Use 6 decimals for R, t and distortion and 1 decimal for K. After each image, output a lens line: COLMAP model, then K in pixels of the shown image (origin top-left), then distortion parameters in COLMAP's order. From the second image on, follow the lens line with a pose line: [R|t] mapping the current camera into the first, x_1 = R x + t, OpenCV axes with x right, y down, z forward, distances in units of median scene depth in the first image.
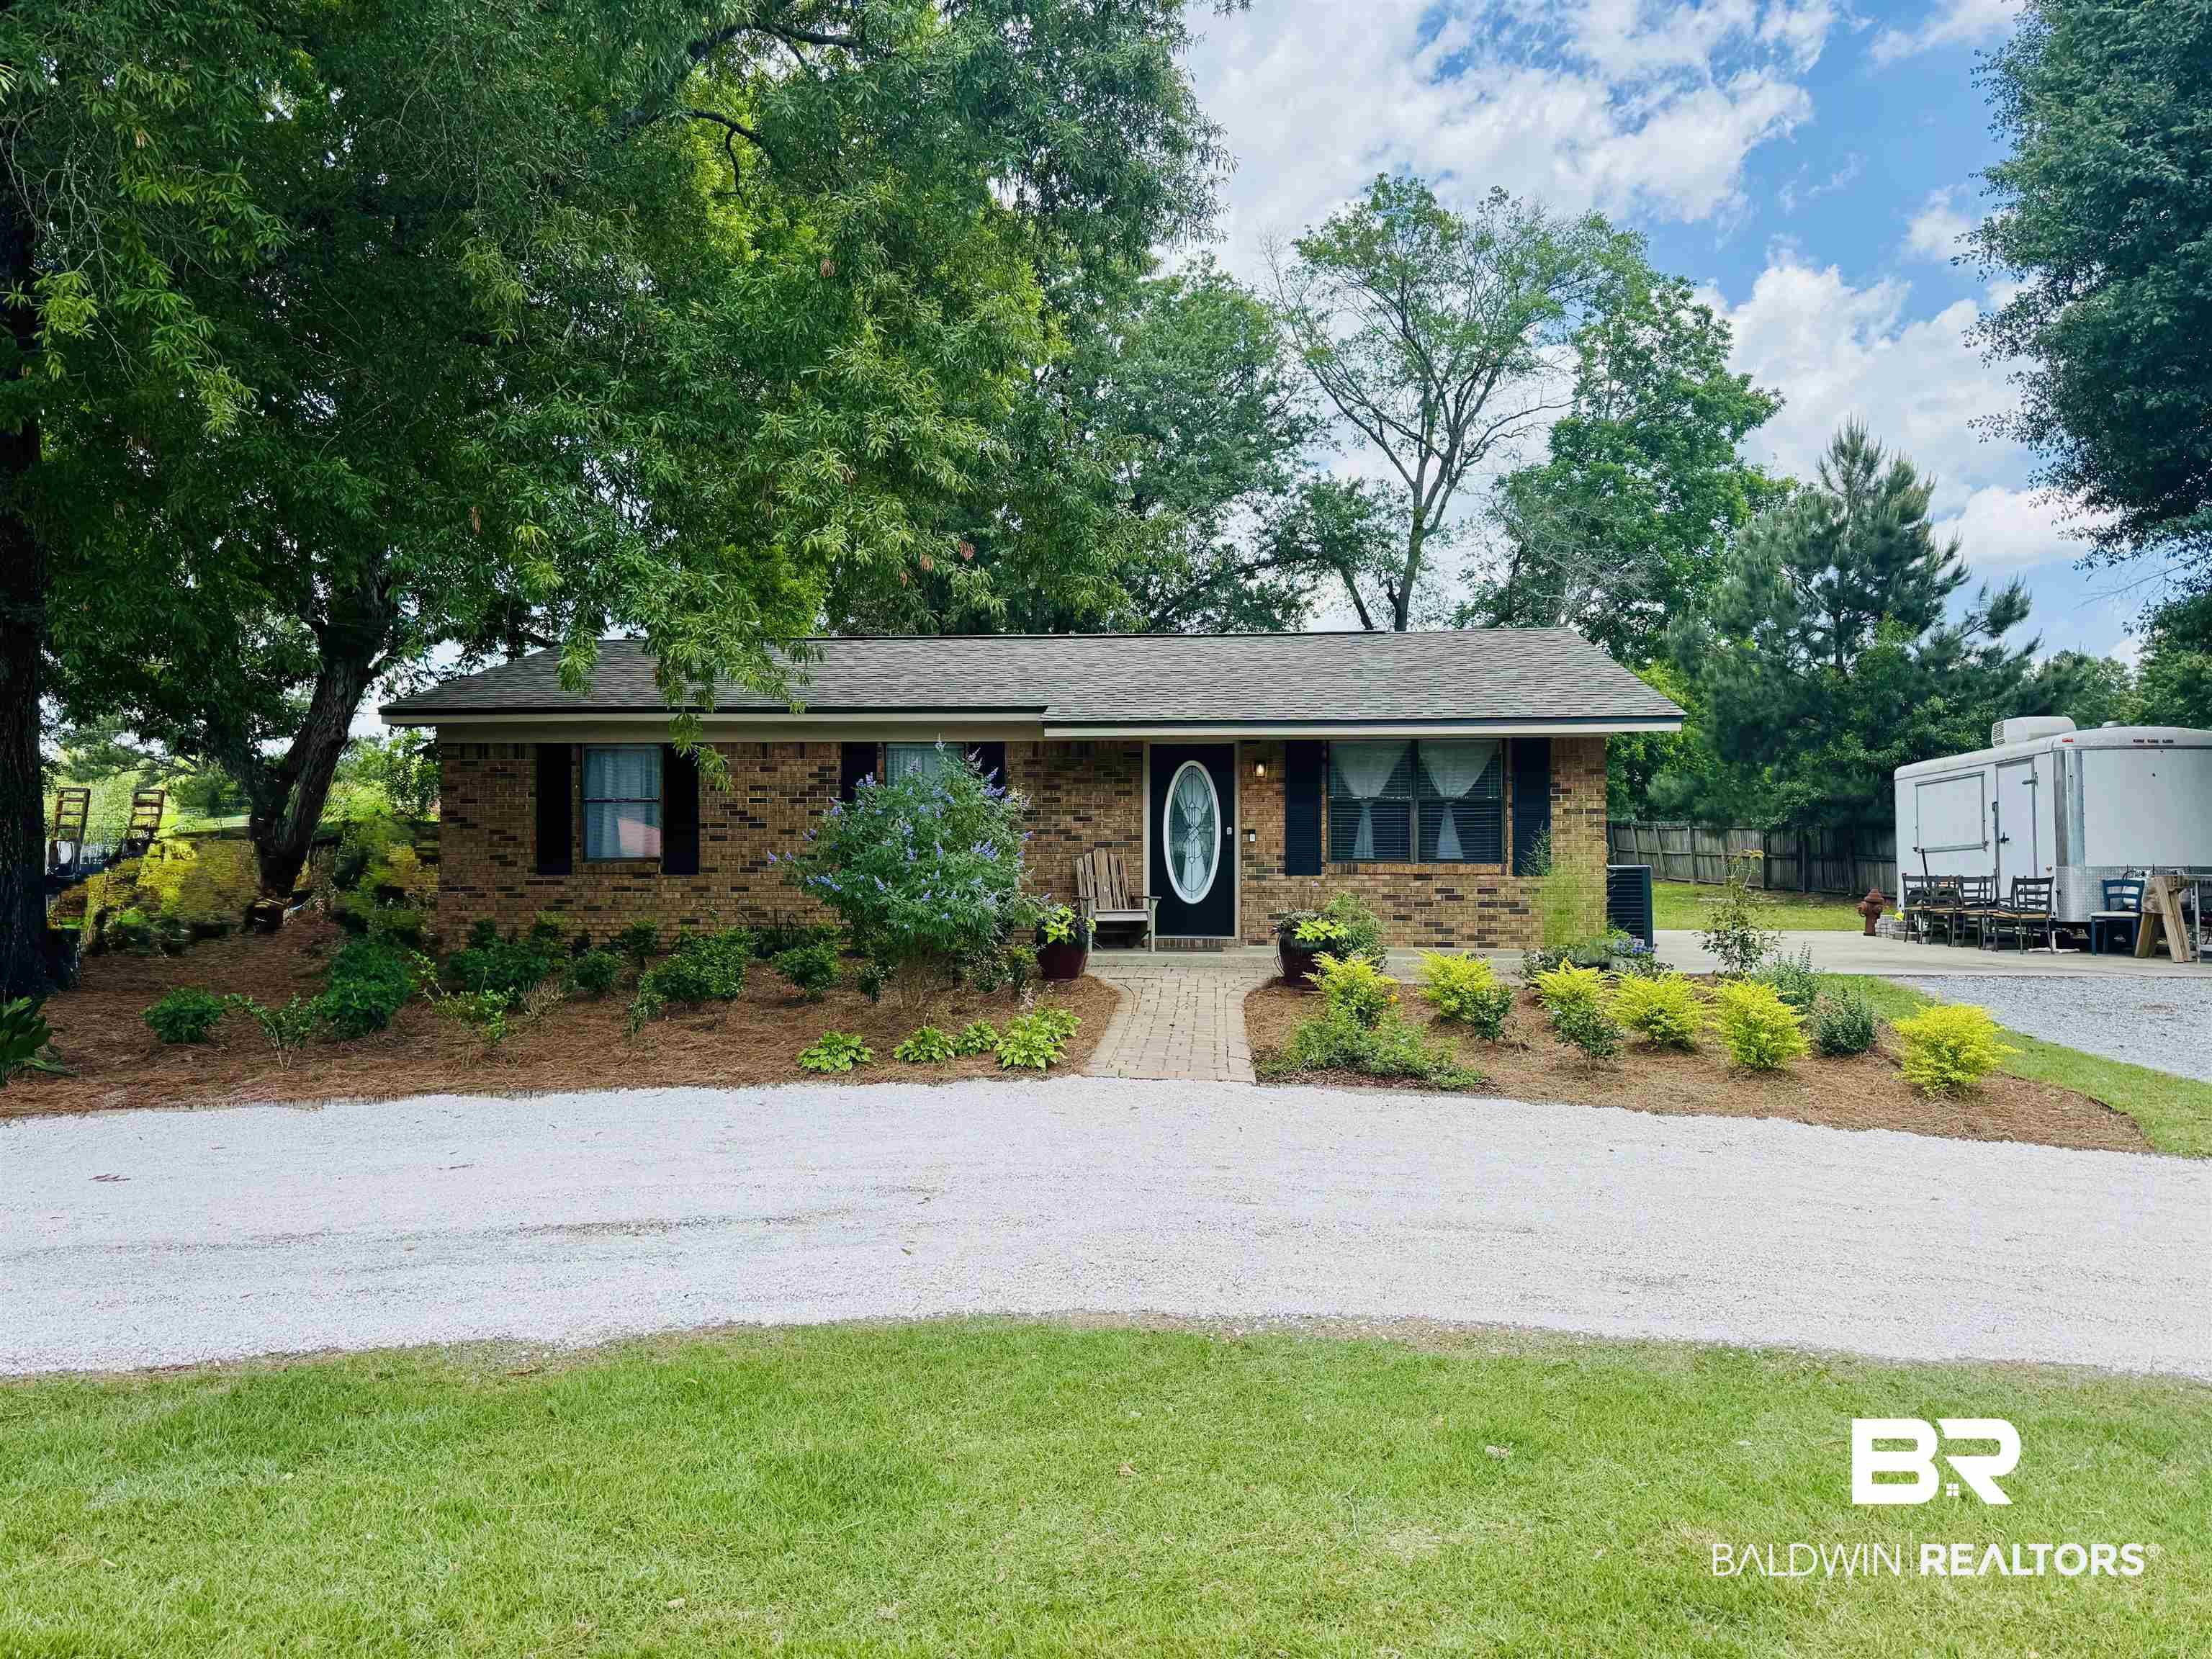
lens RADIAL K [[1561.5, 0, 1080.1], [0, 1561.5, 839.9], [0, 0, 1]] dist [0.026008, -0.001410]
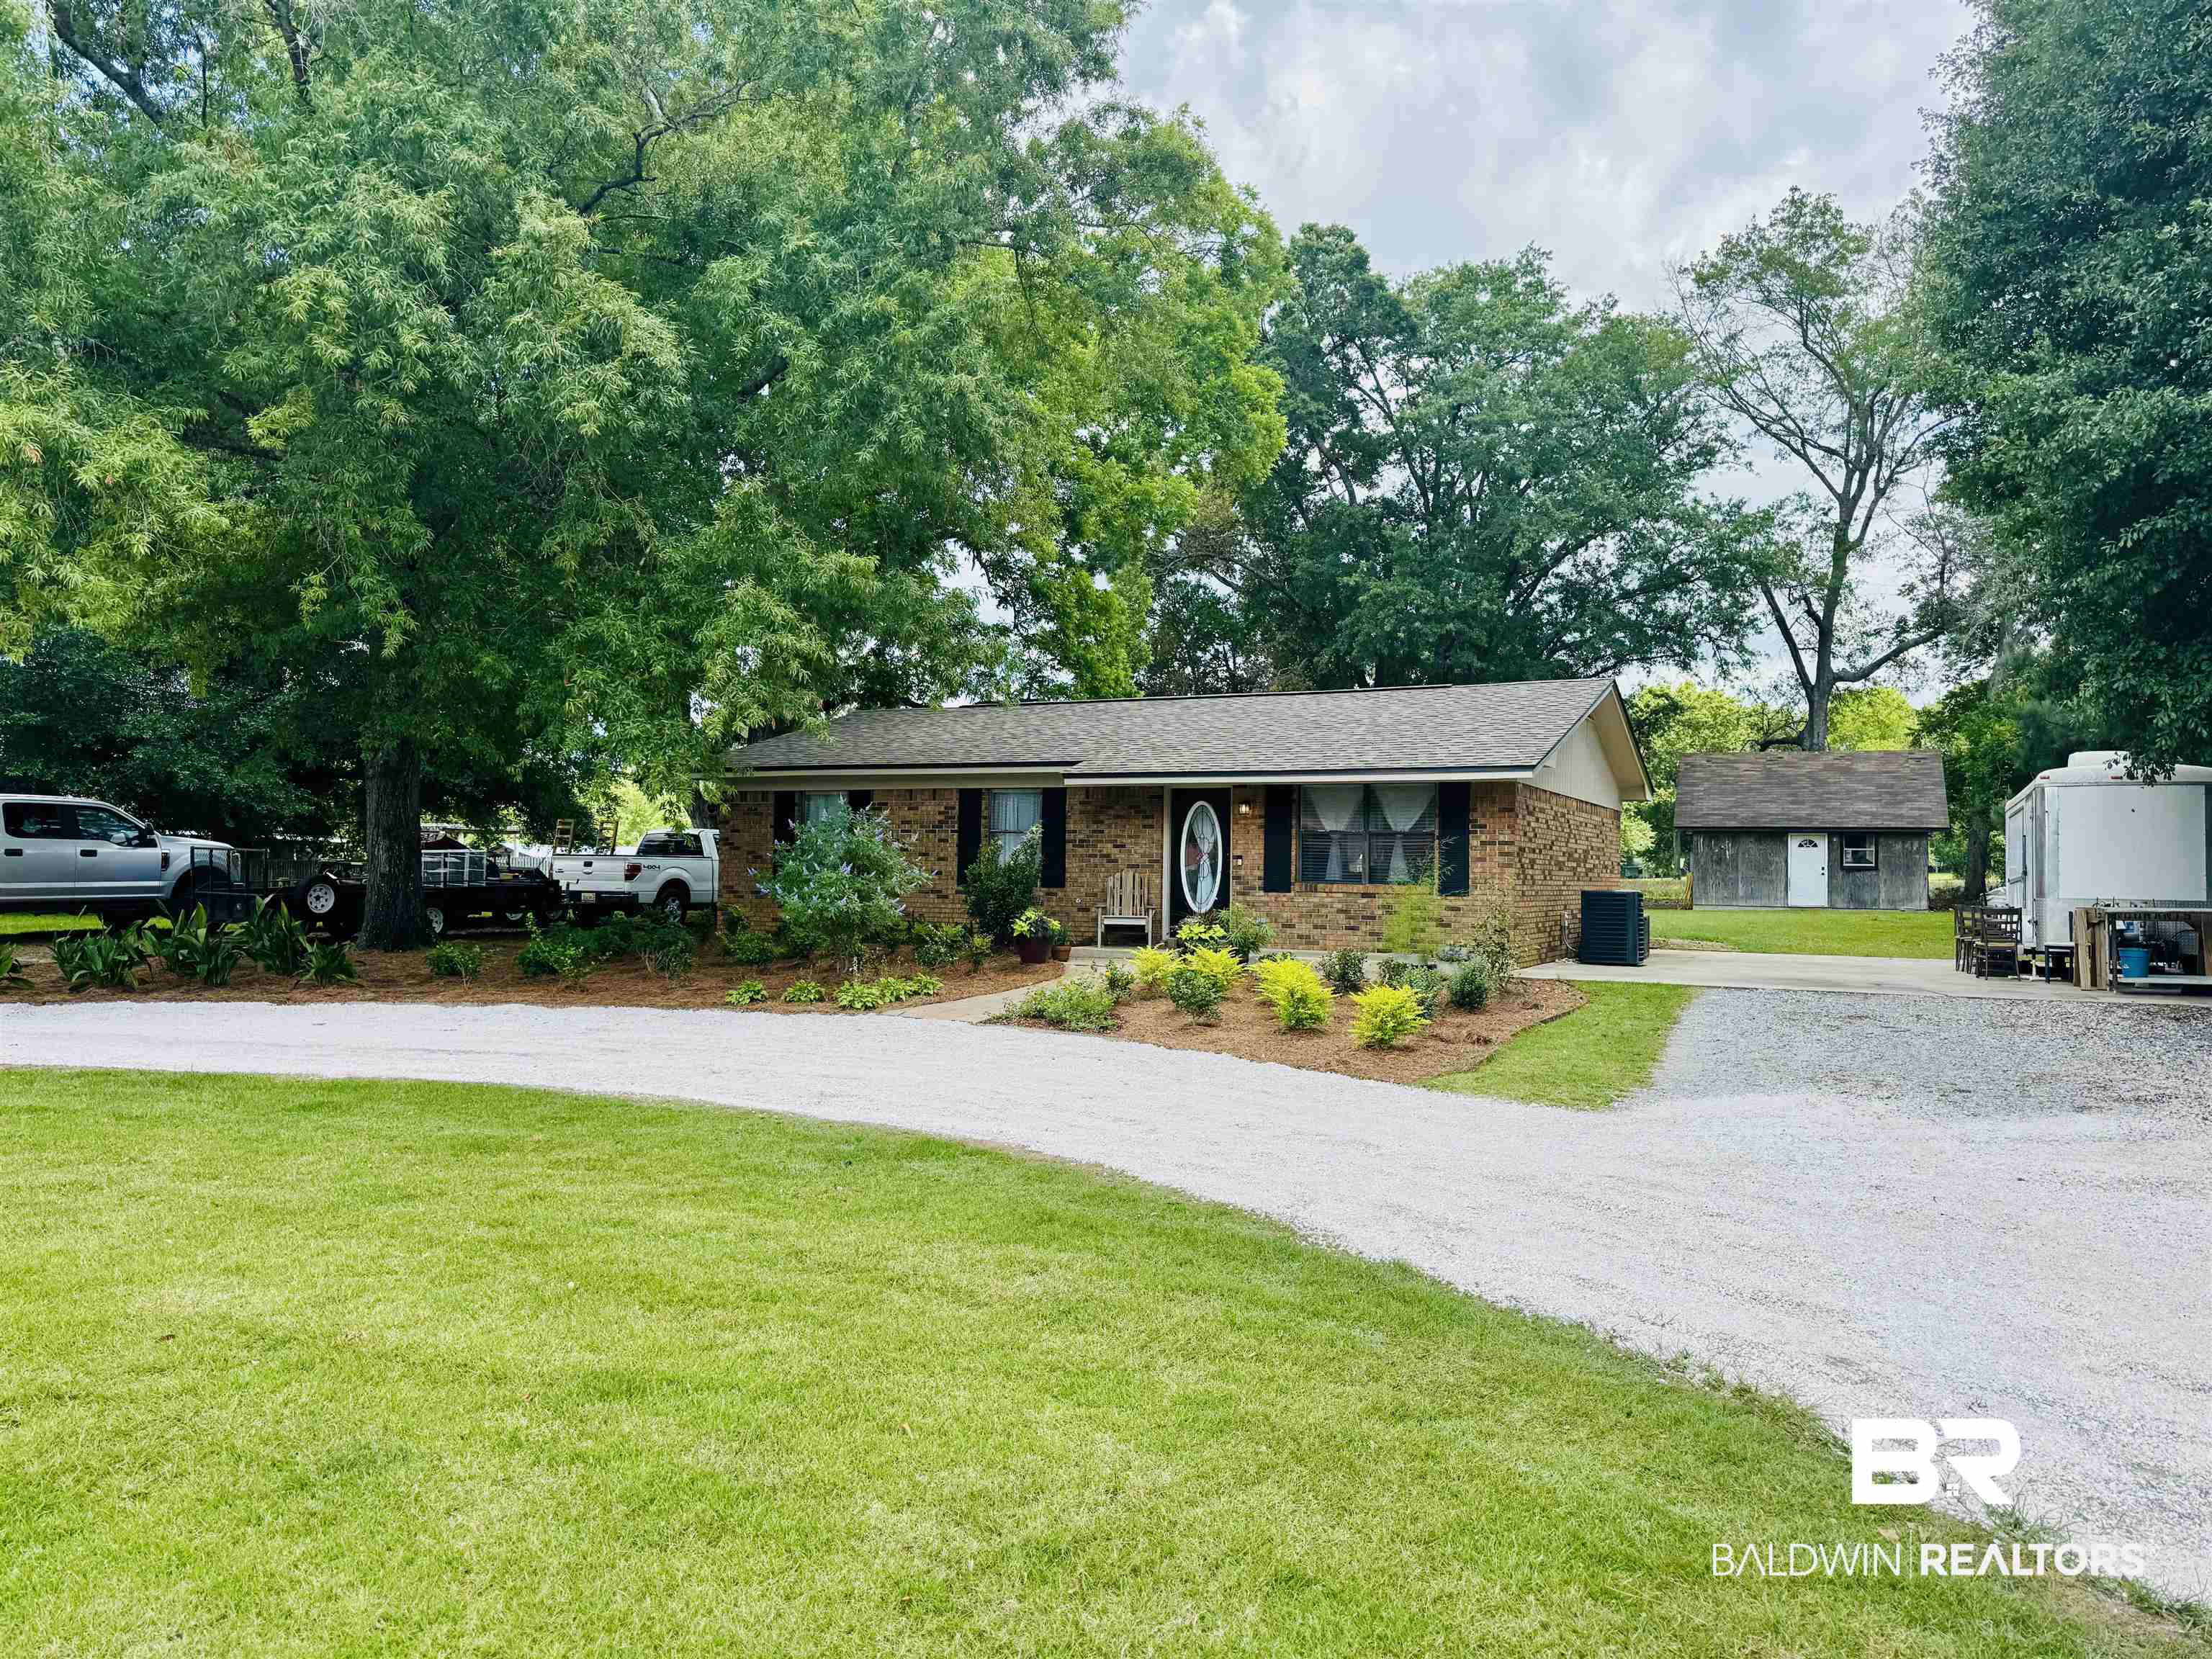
lens RADIAL K [[1561.5, 0, 1080.1], [0, 1561.5, 839.9], [0, 0, 1]] dist [0.026008, -0.001410]
pose [[0.927125, 0.005152, -0.374716, 0.604670], [-0.009504, 0.999907, -0.009767, -0.007540], [0.374631, 0.012617, 0.927088, -0.292806]]
